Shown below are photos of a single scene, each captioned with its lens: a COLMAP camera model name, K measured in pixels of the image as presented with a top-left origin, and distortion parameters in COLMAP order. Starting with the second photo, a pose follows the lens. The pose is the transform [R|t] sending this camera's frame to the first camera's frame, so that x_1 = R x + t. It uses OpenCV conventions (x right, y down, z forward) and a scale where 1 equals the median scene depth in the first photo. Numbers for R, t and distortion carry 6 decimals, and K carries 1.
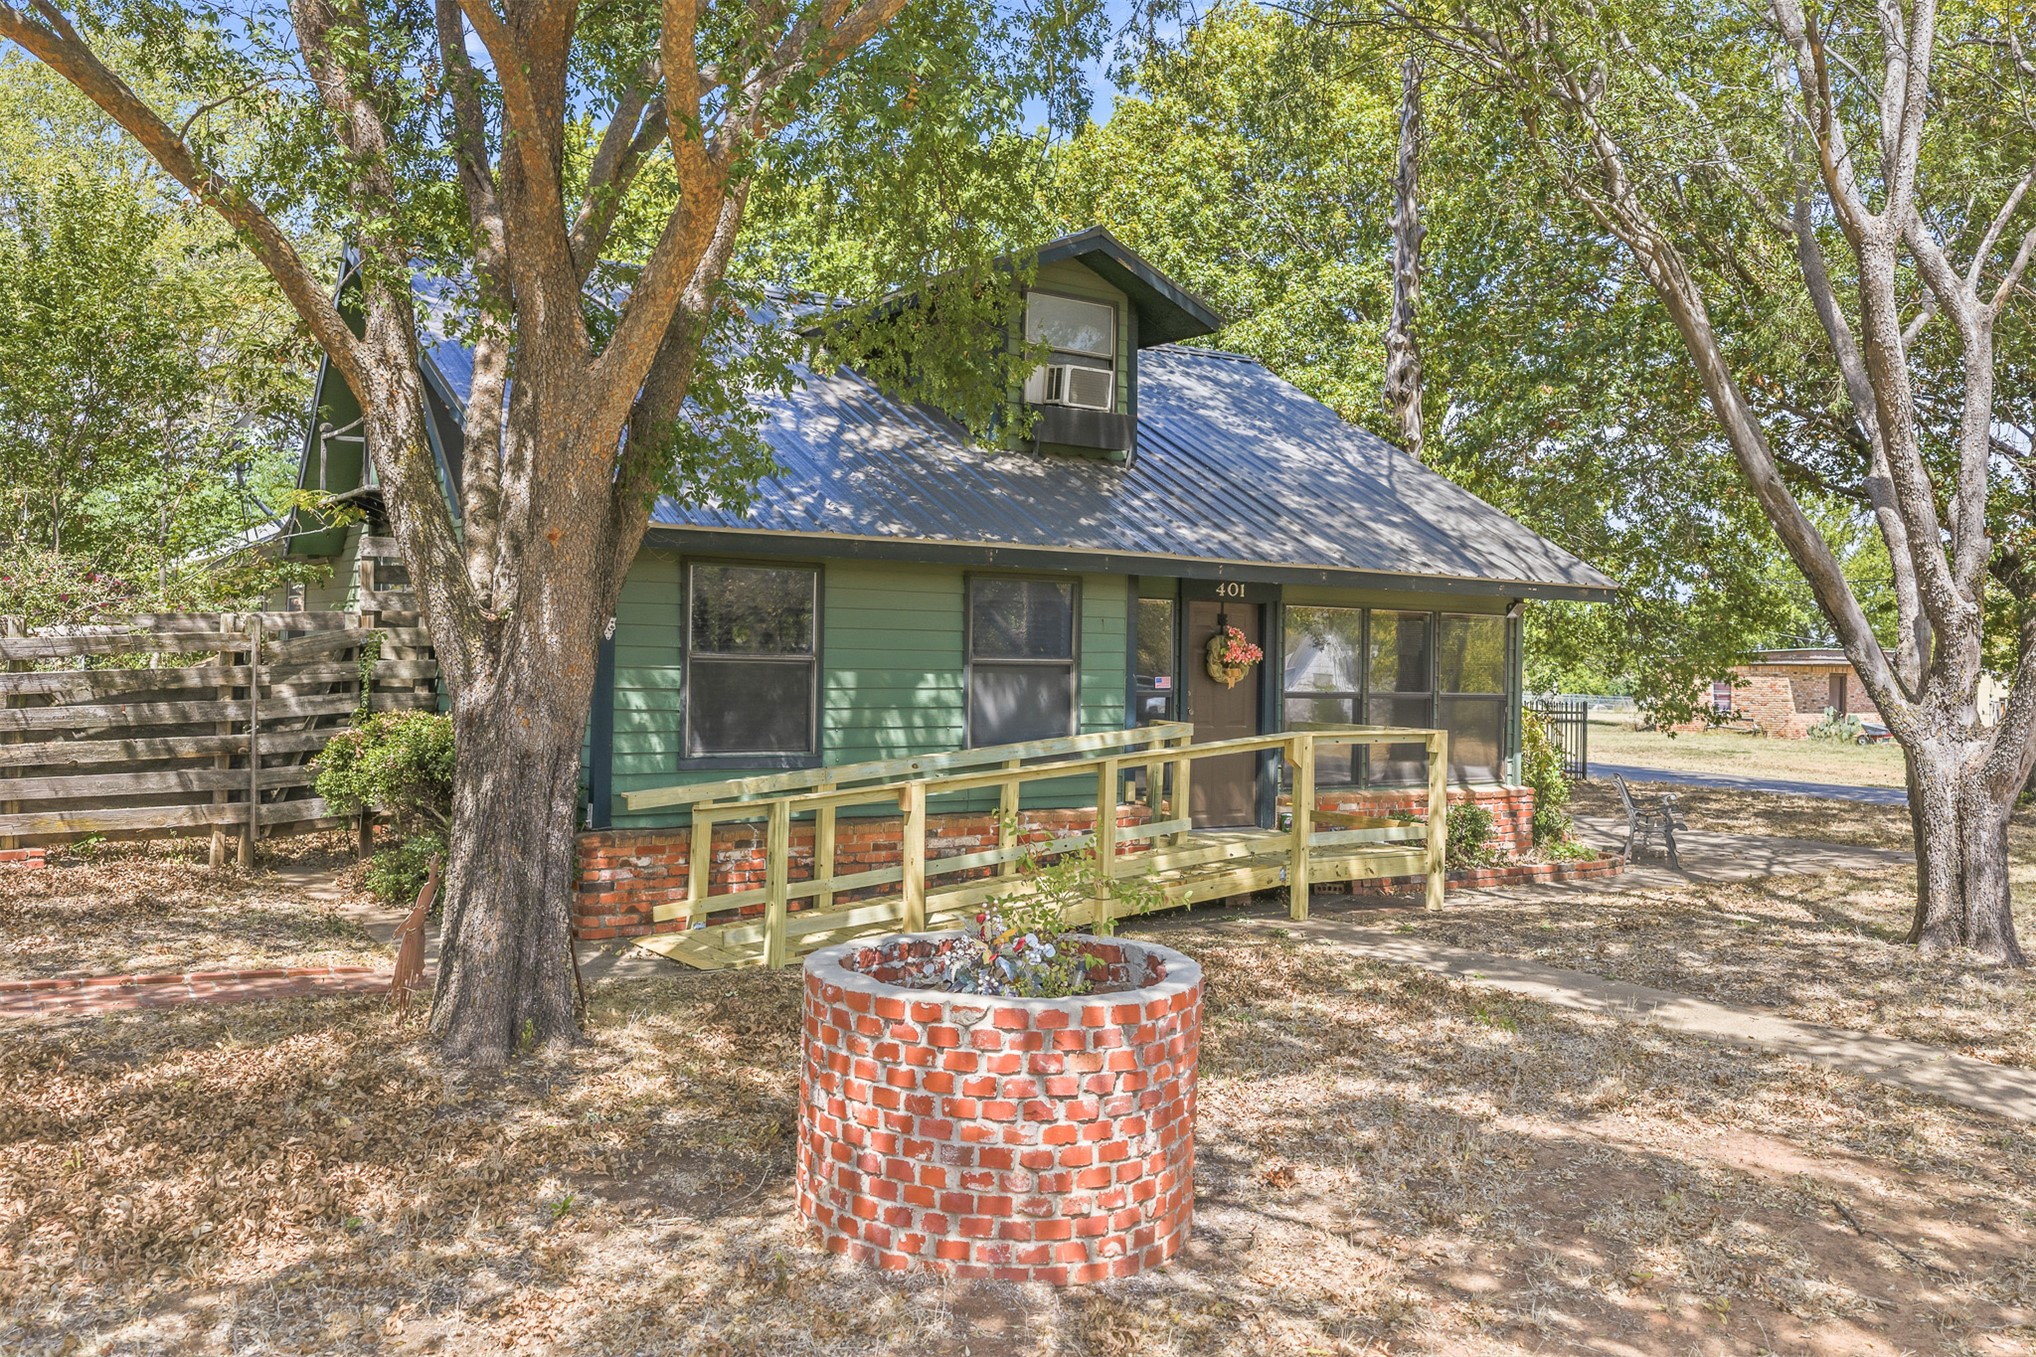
lens RADIAL K [[1664.0, 0, 1018.0], [0, 1664.0, 678.5], [0, 0, 1]] dist [0.004856, 0.002050]
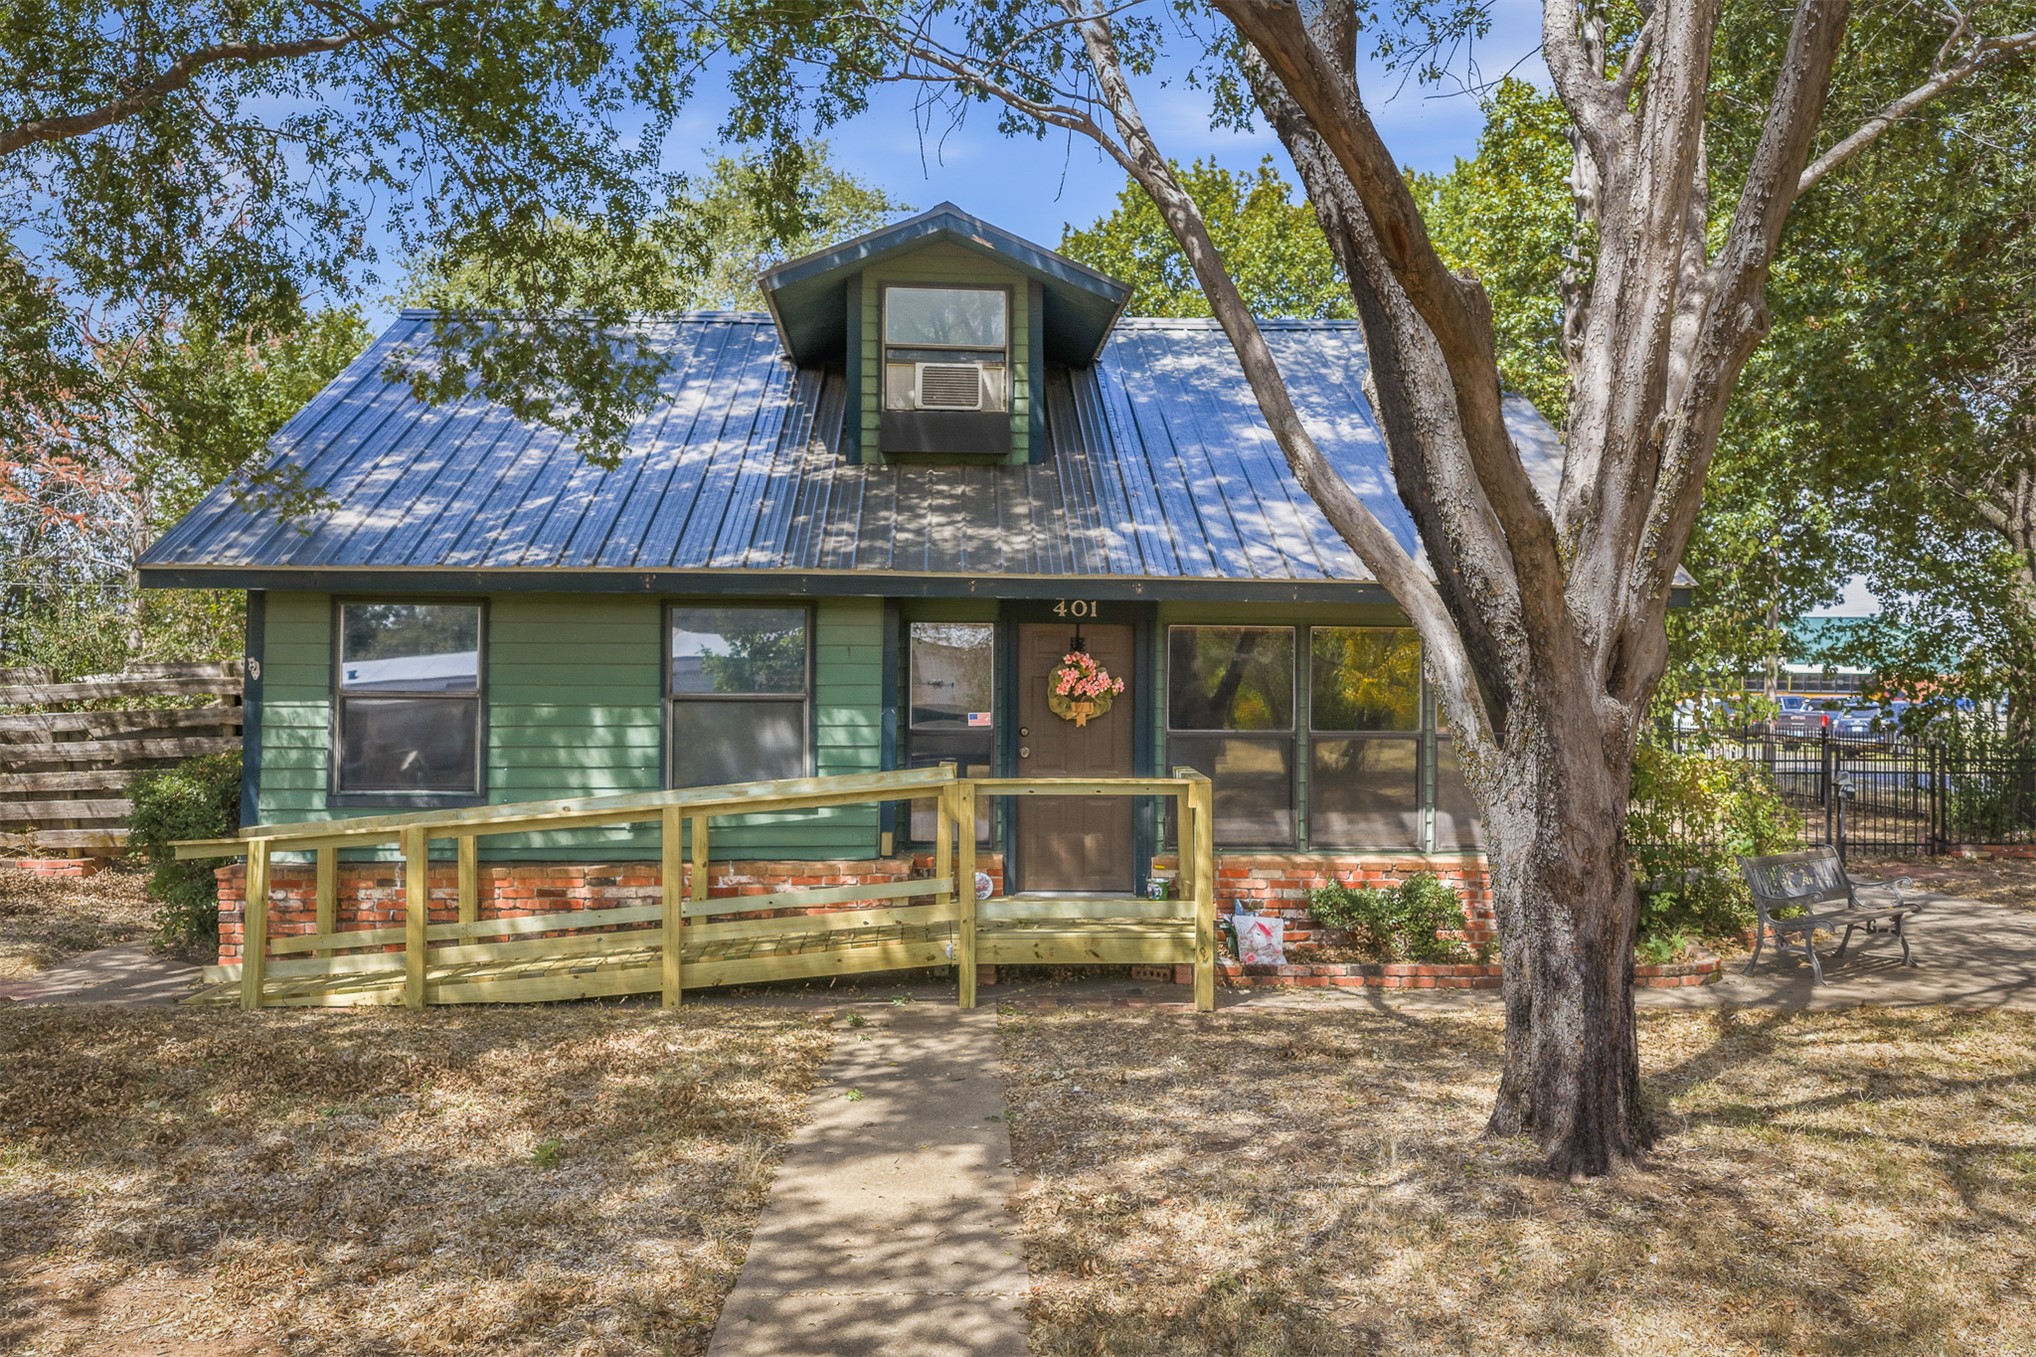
lens RADIAL K [[1664.0, 0, 1018.0], [0, 1664.0, 678.5], [0, 0, 1]] dist [0.004856, 0.002050]
pose [[0.860540, -0.014843, -0.509166, 0.572364], [0.002993, 0.999705, -0.024085, 0.002116], [0.509374, 0.019202, 0.860331, 0.282330]]
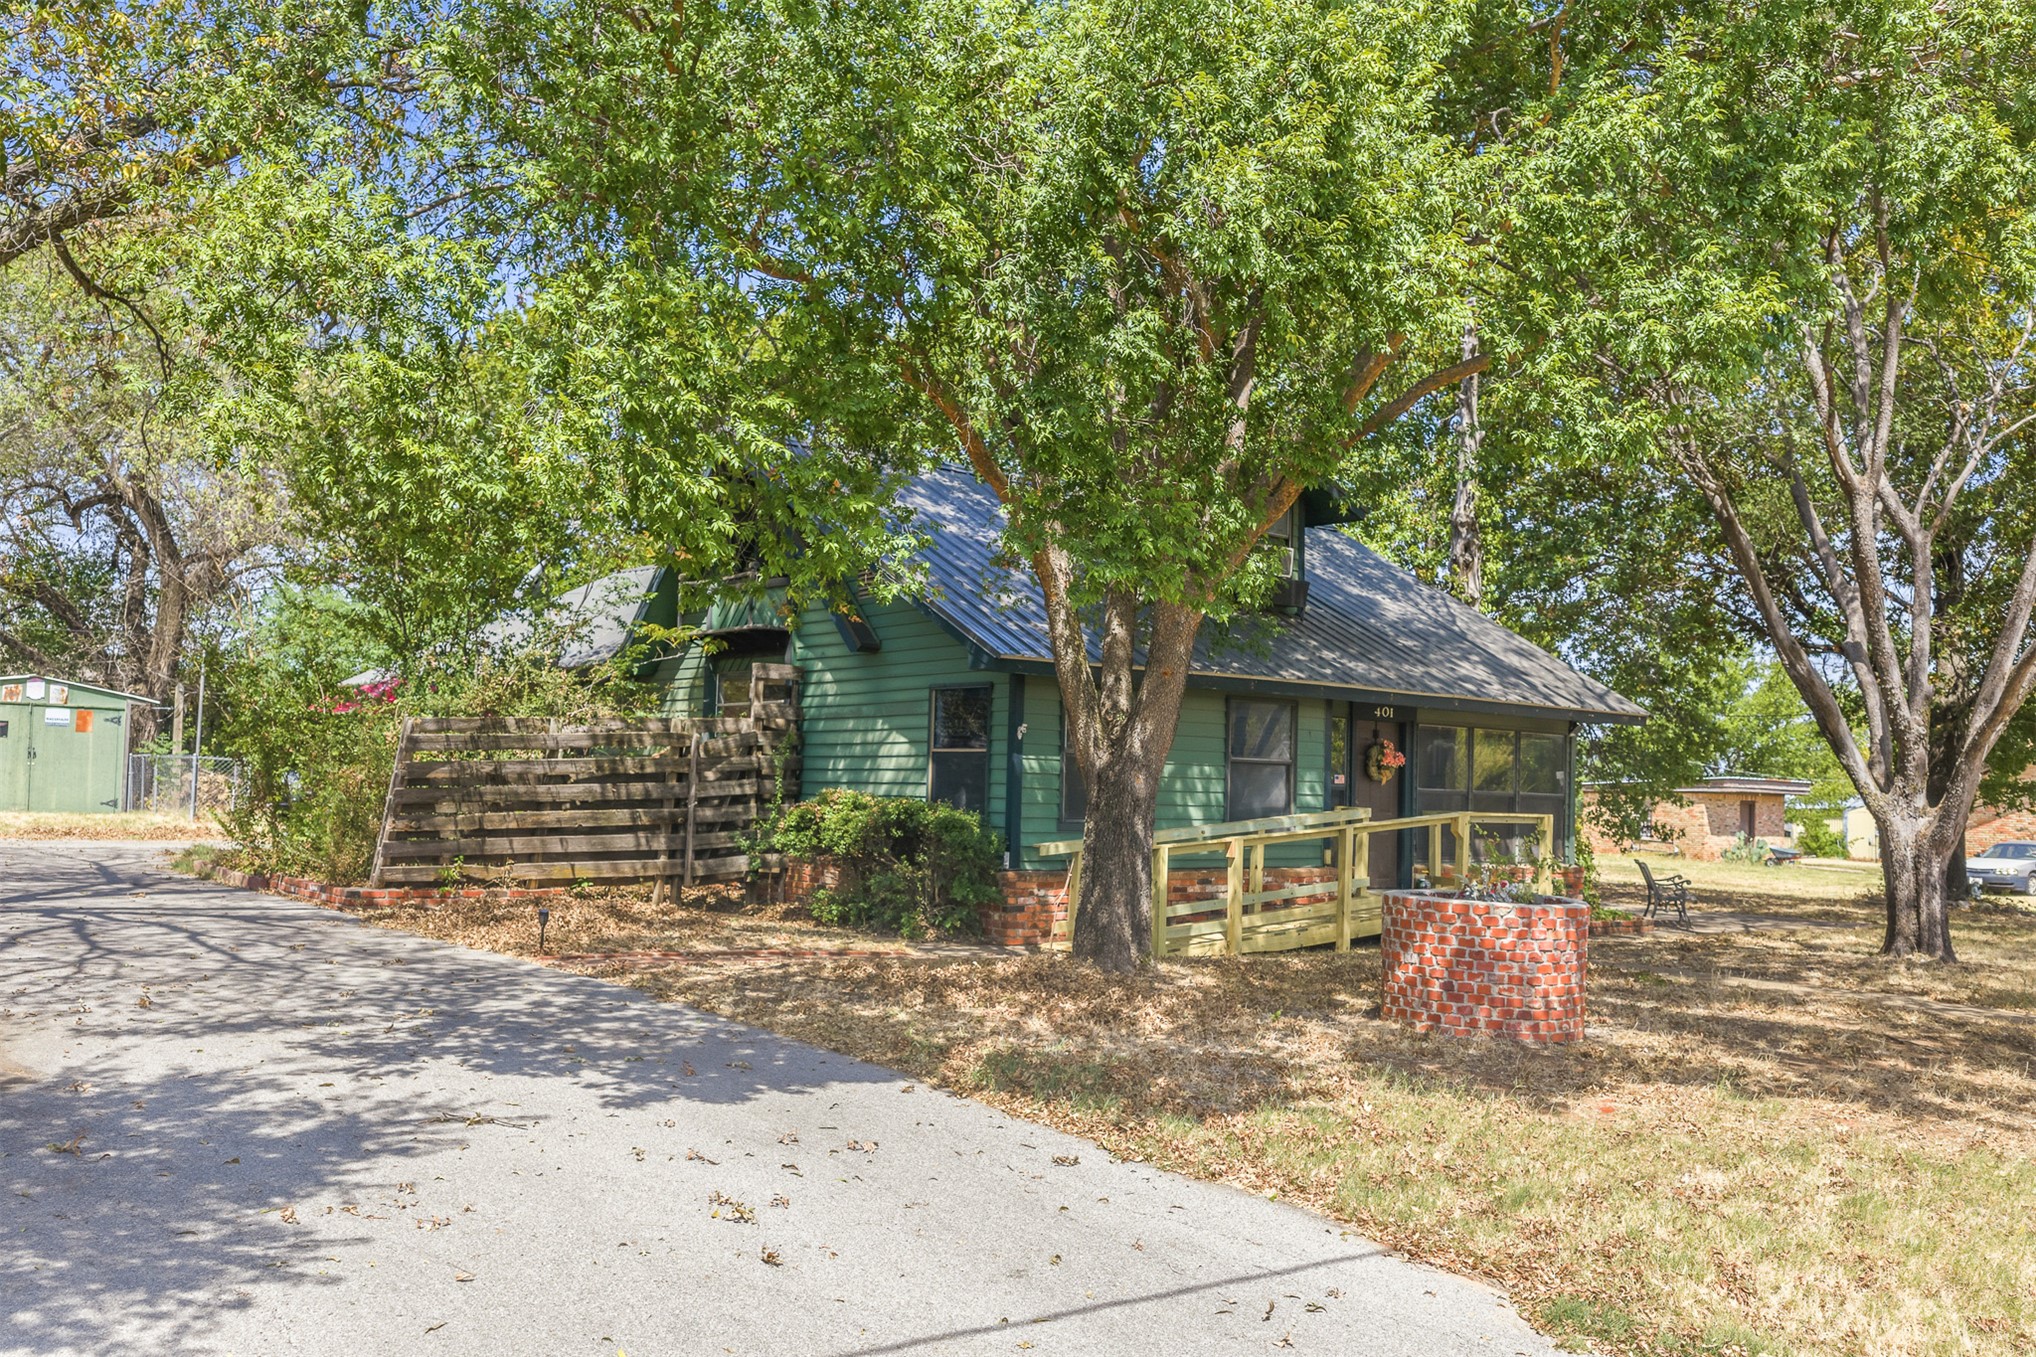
lens RADIAL K [[1691.9, 0, 1023.8], [0, 1691.9, 715.9], [0, 0, 1]] dist [-0.006217, -0.001565]
pose [[0.997919, 0.014308, 0.062870, -0.272573], [-0.011026, 0.998573, -0.052245, 0.027264], [-0.063528, 0.051443, 0.996653, -0.385633]]
